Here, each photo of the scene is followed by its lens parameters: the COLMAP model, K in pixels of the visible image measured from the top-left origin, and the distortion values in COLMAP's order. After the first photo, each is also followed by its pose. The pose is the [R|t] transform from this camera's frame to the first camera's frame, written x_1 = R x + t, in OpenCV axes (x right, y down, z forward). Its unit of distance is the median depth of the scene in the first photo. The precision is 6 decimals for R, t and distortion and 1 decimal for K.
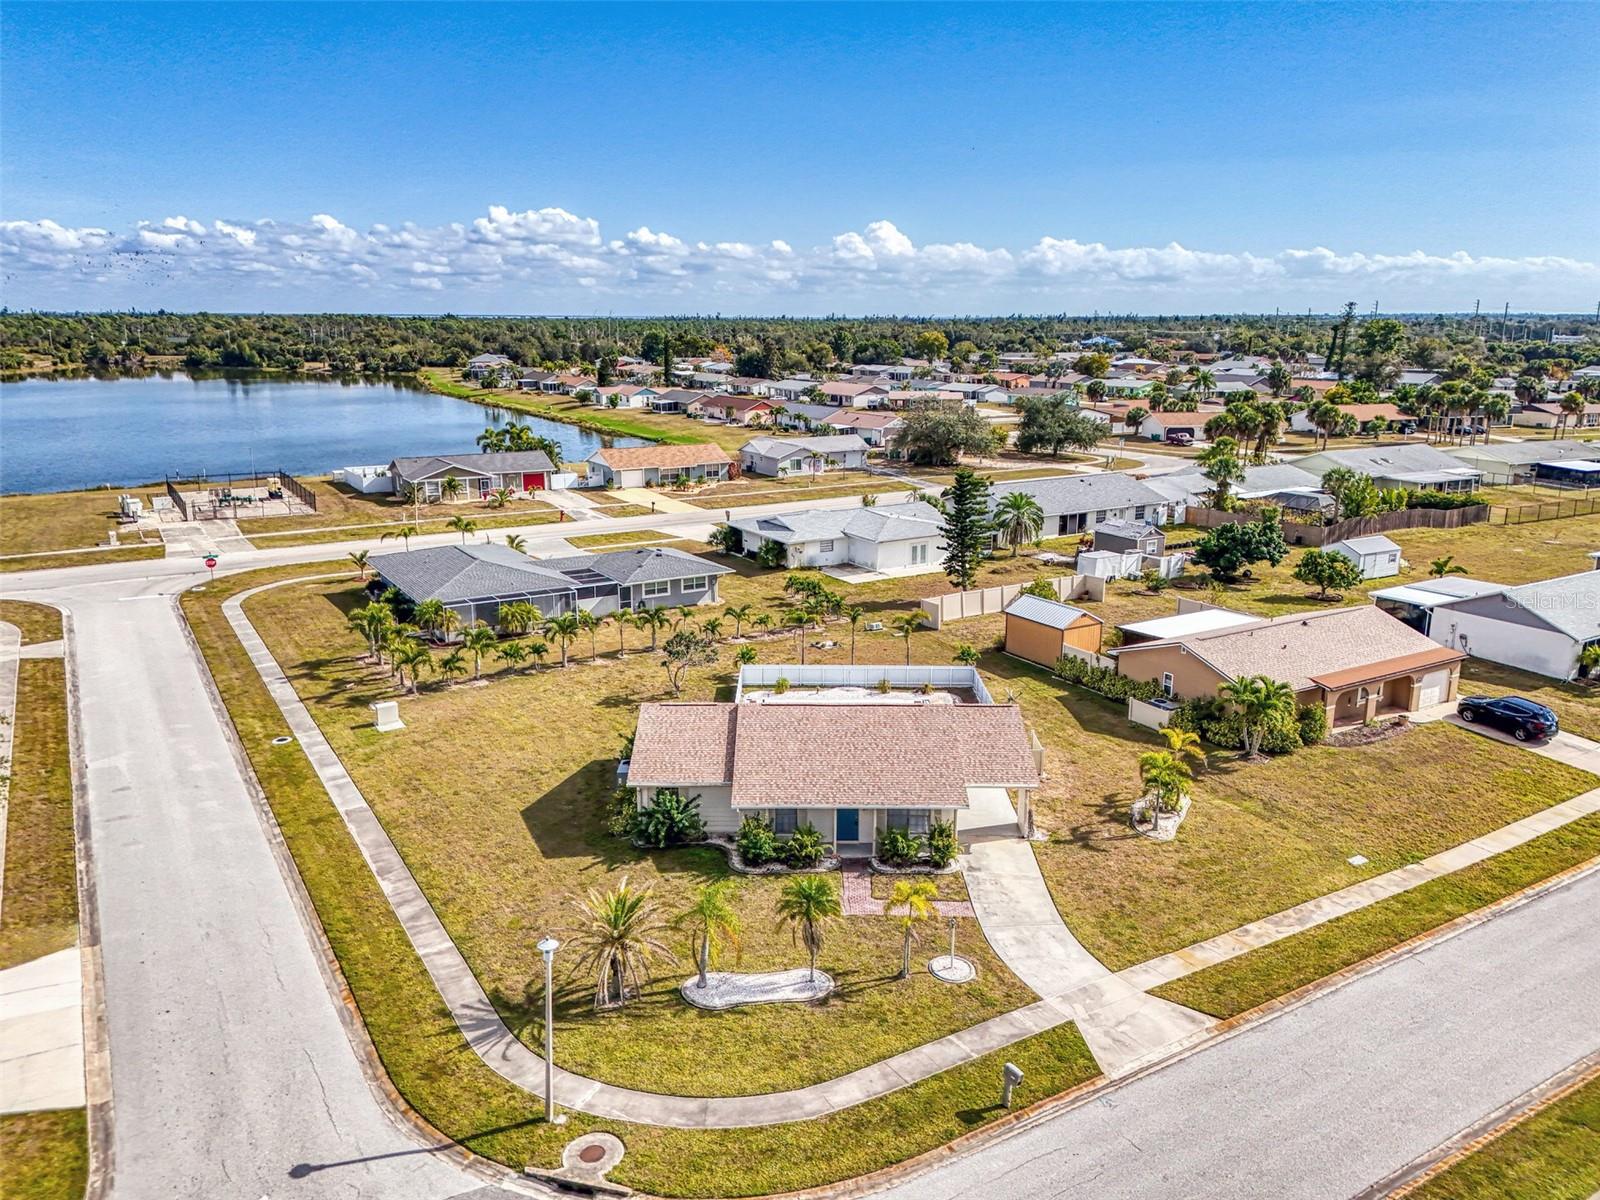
lens RADIAL K [[1145.3, 0, 800.0], [0, 1145.3, 600.0], [0, 0, 1]] dist [0.072401, -0.060559]
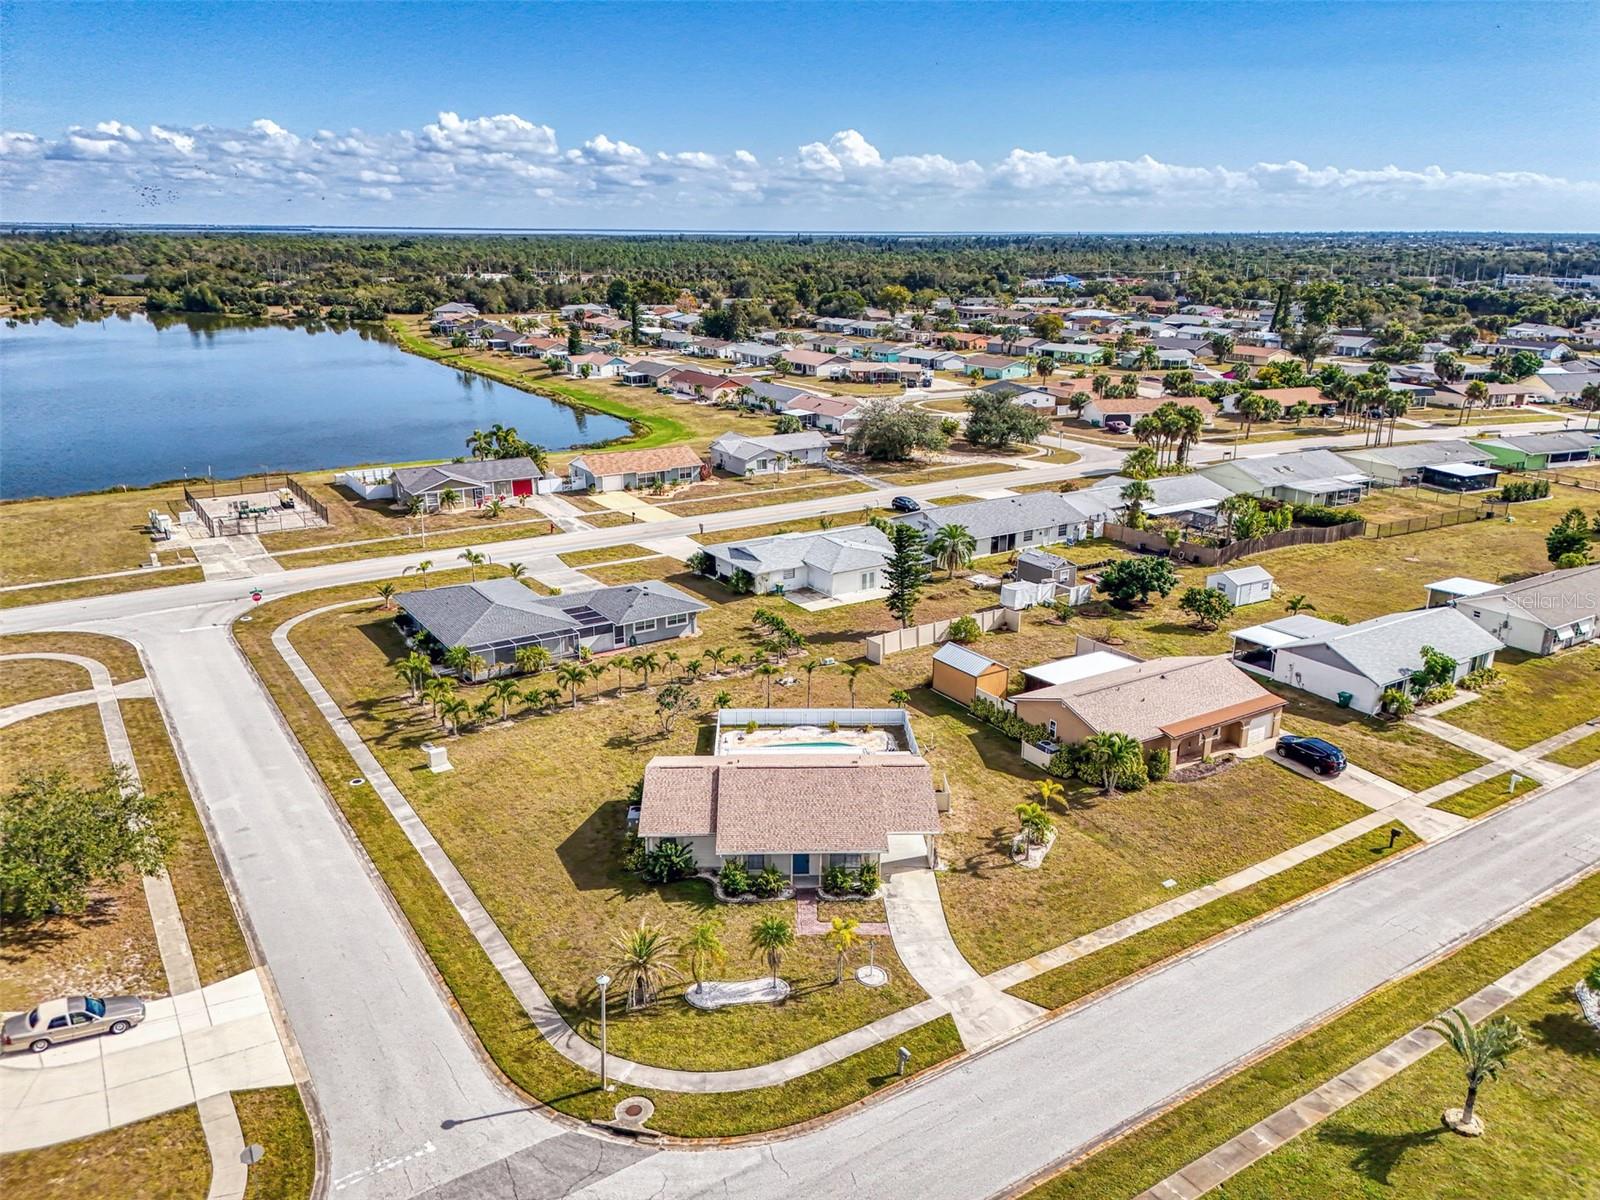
lens RADIAL K [[1145.3, 0, 800.0], [0, 1145.3, 600.0], [0, 0, 1]] dist [0.072401, -0.060559]
pose [[0.999562, -0.004044, 0.029324, 0.001389], [0.002201, 0.998036, 0.062610, -0.198262], [-0.029520, -0.062518, 0.997607, -0.337163]]
